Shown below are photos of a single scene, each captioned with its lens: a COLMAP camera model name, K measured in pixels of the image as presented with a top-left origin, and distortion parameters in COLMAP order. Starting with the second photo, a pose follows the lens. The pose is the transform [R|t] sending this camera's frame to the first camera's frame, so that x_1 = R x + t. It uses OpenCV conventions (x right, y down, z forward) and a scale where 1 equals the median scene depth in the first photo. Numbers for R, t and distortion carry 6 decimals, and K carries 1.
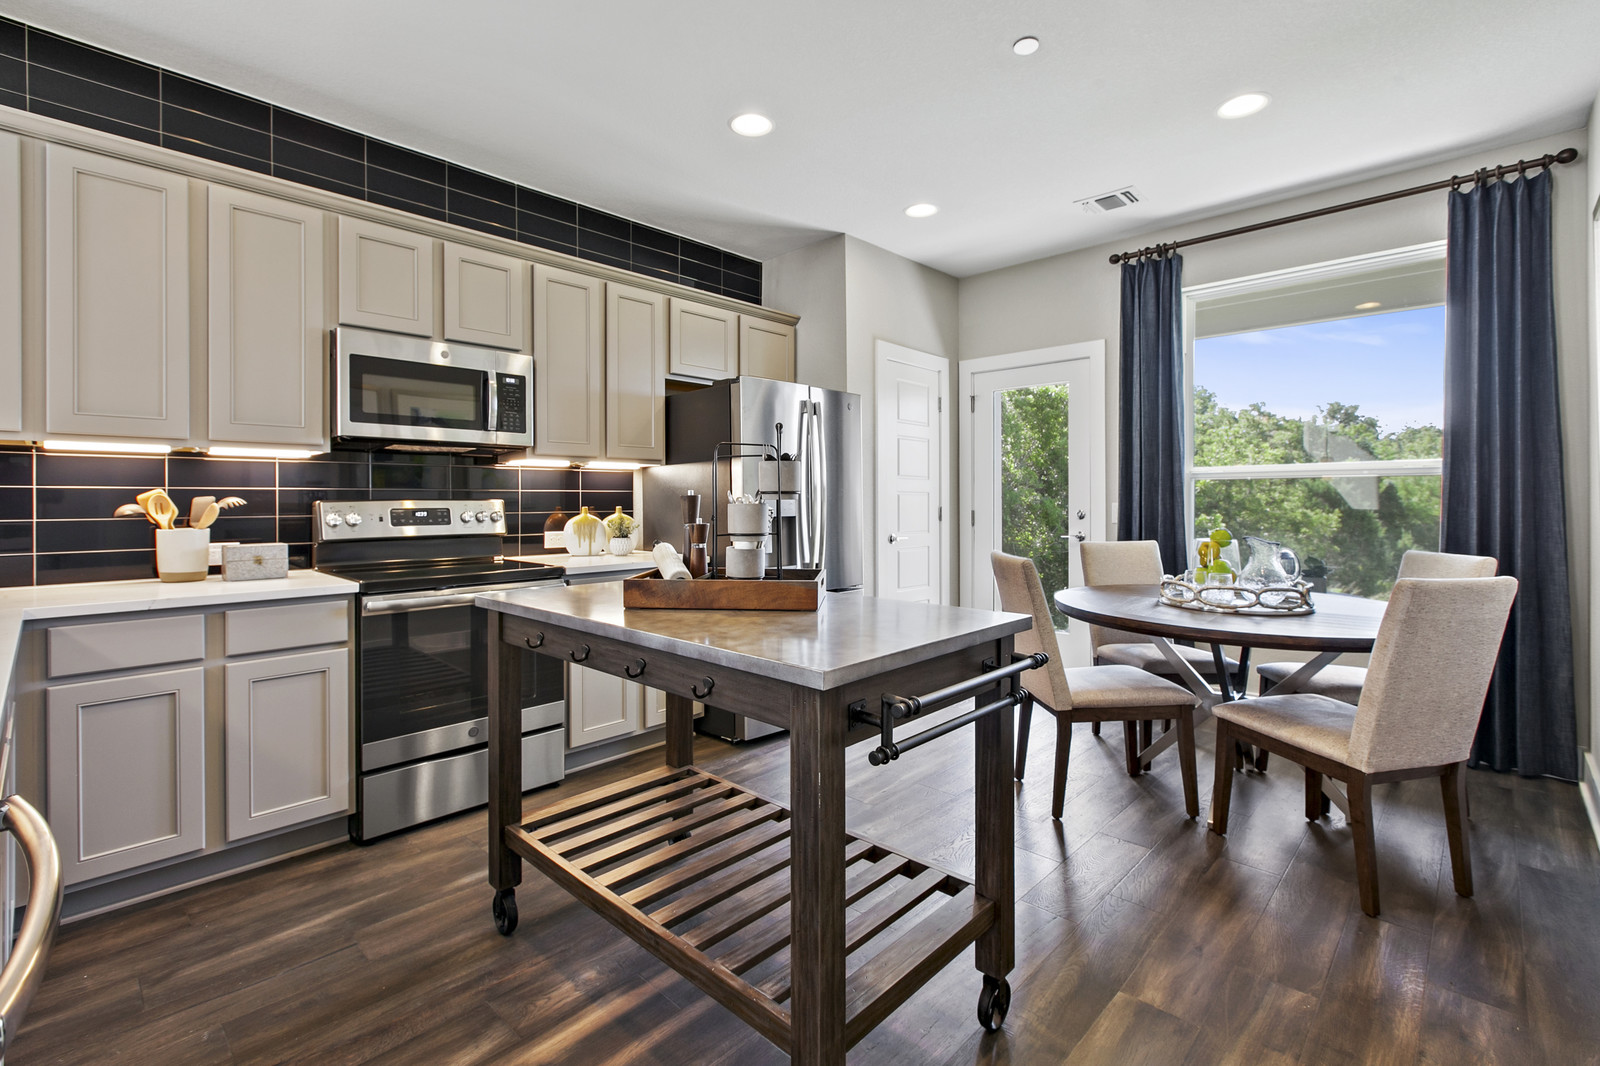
lens RADIAL K [[720.6, 0, 801.1], [0, 720.6, 496.7], [0, 0, 1]] dist [0.002692, 0.000160]
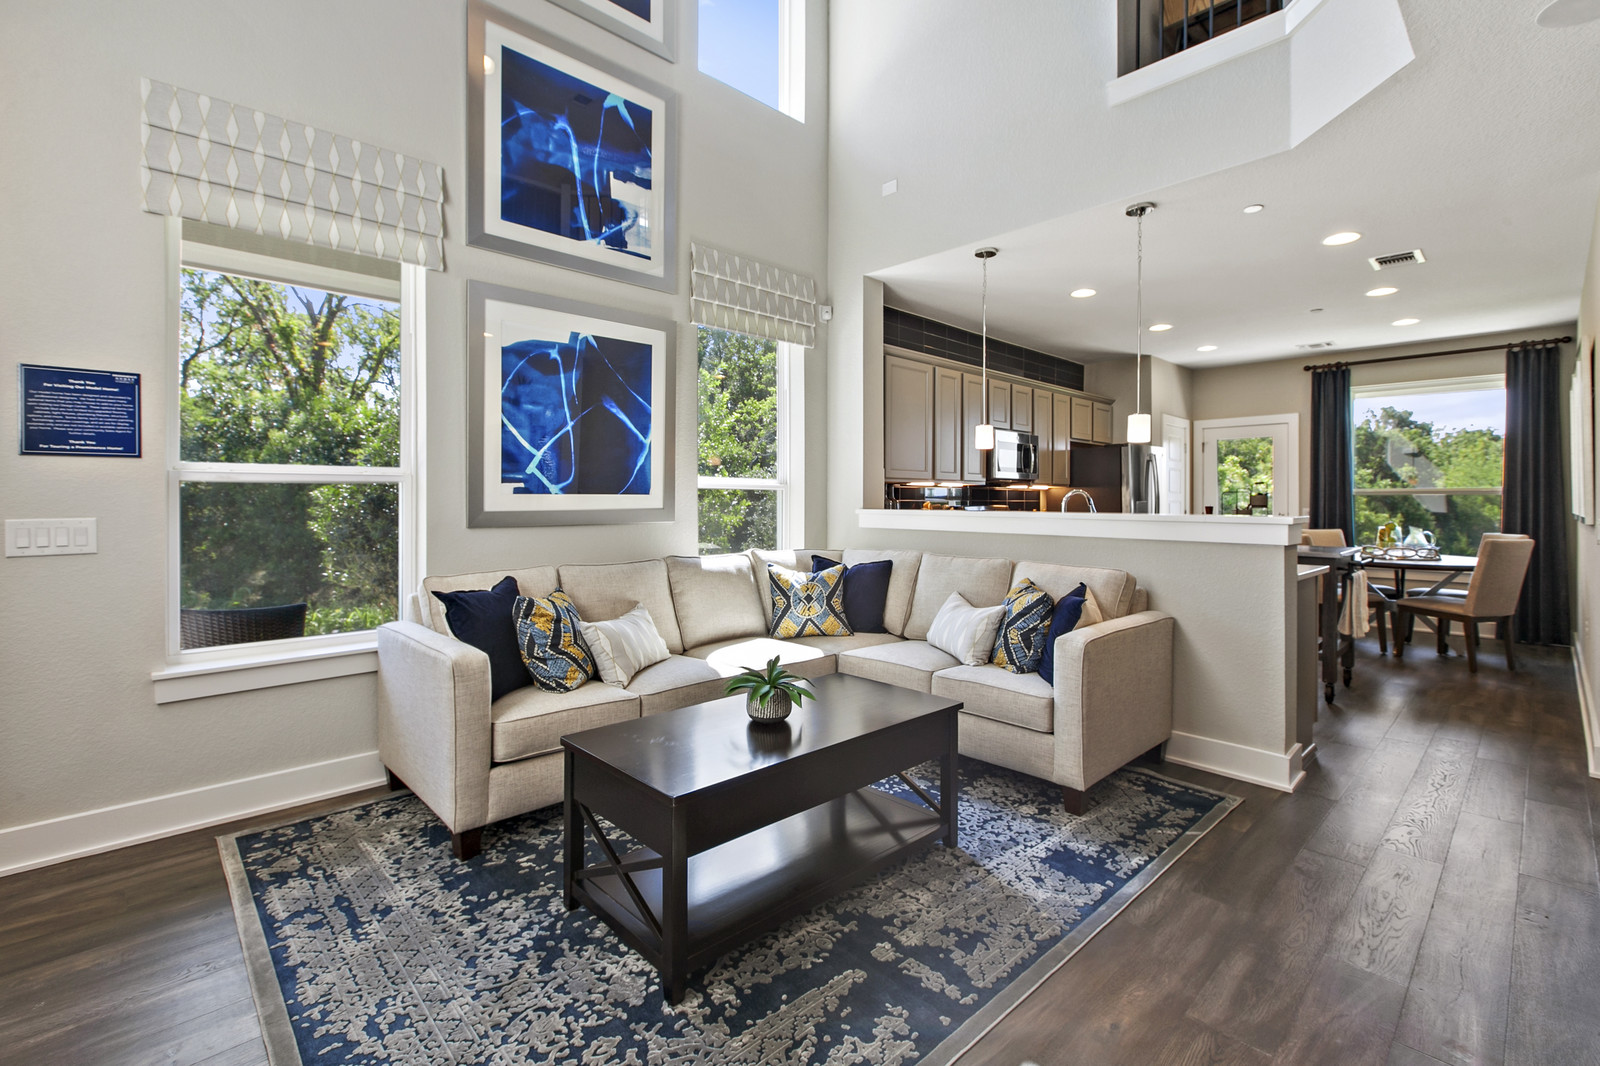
lens RADIAL K [[721.8, 0, 794.9], [0, 721.8, 501.9], [0, 0, 1]] dist [-0.001019, -0.000206]
pose [[0.998942, 0.002604, -0.045922, -0.956860], [-0.002398, 0.999987, 0.004531, -0.015531], [0.045933, -0.004416, 0.998935, -1.061274]]
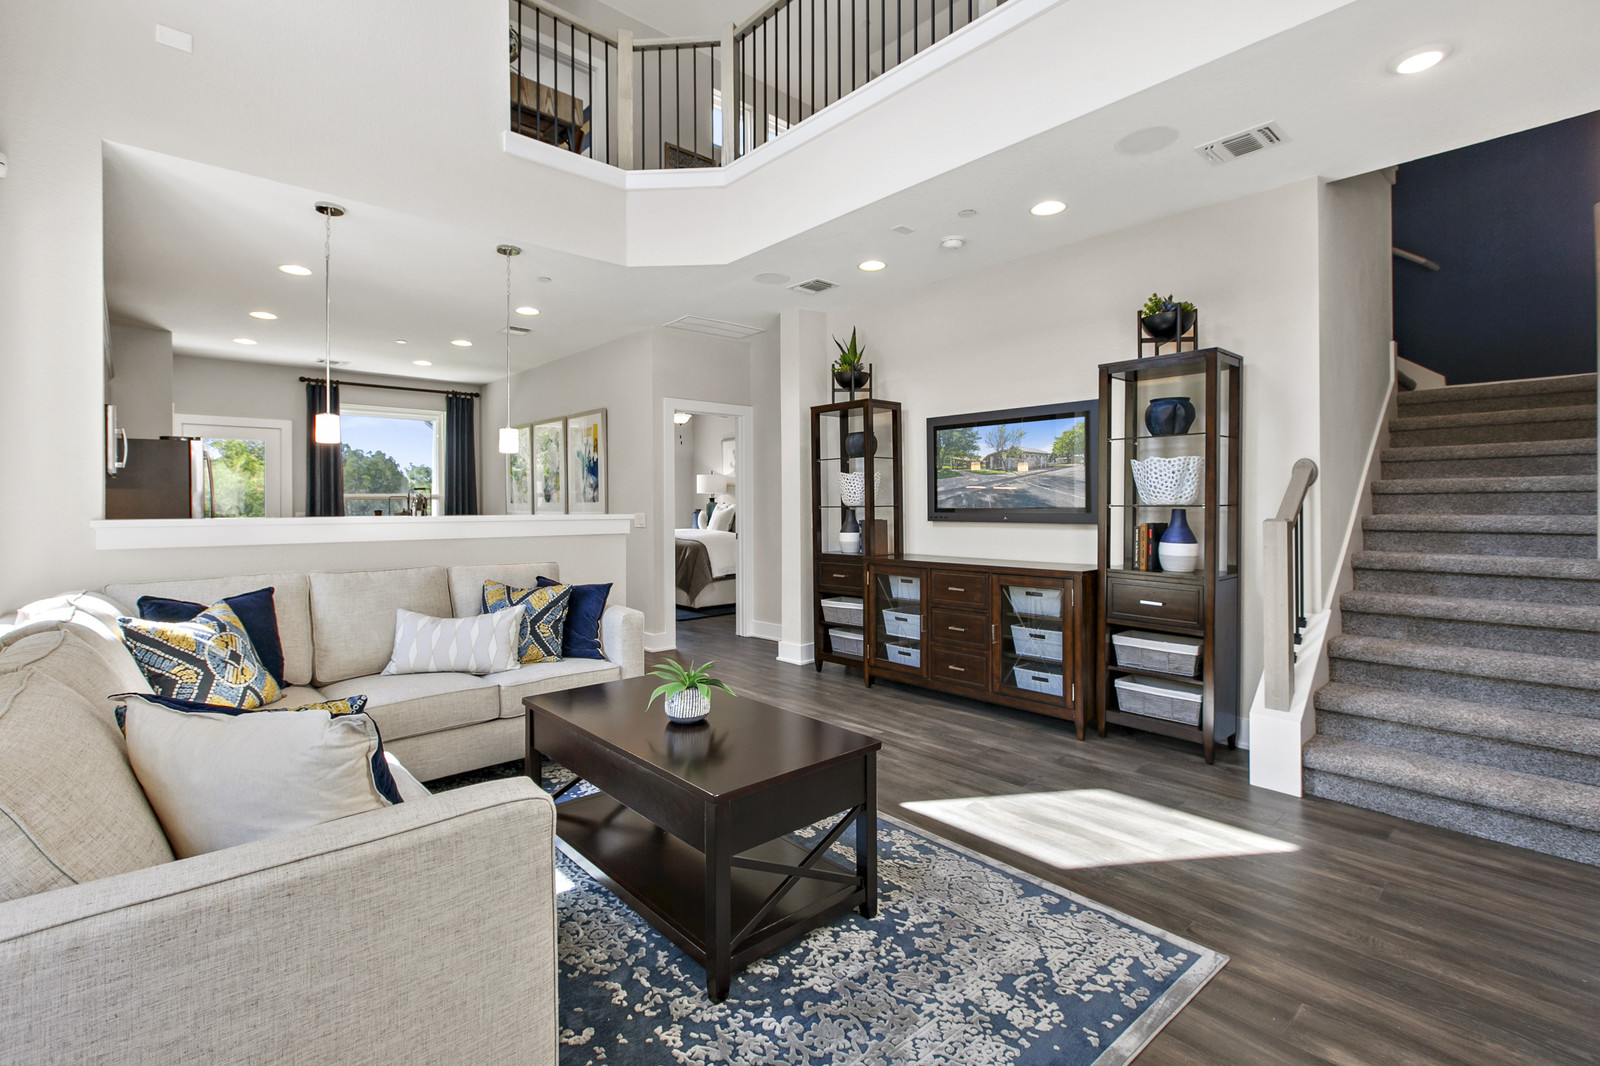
lens RADIAL K [[721.8, 0, 794.9], [0, 721.8, 501.9], [0, 0, 1]] dist [-0.001019, -0.000206]
pose [[0.073246, 0.002826, 0.997310, -1.728783], [0.001728, 0.999994, -0.002961, -0.012658], [-0.997312, 0.001940, 0.073240, -0.509973]]
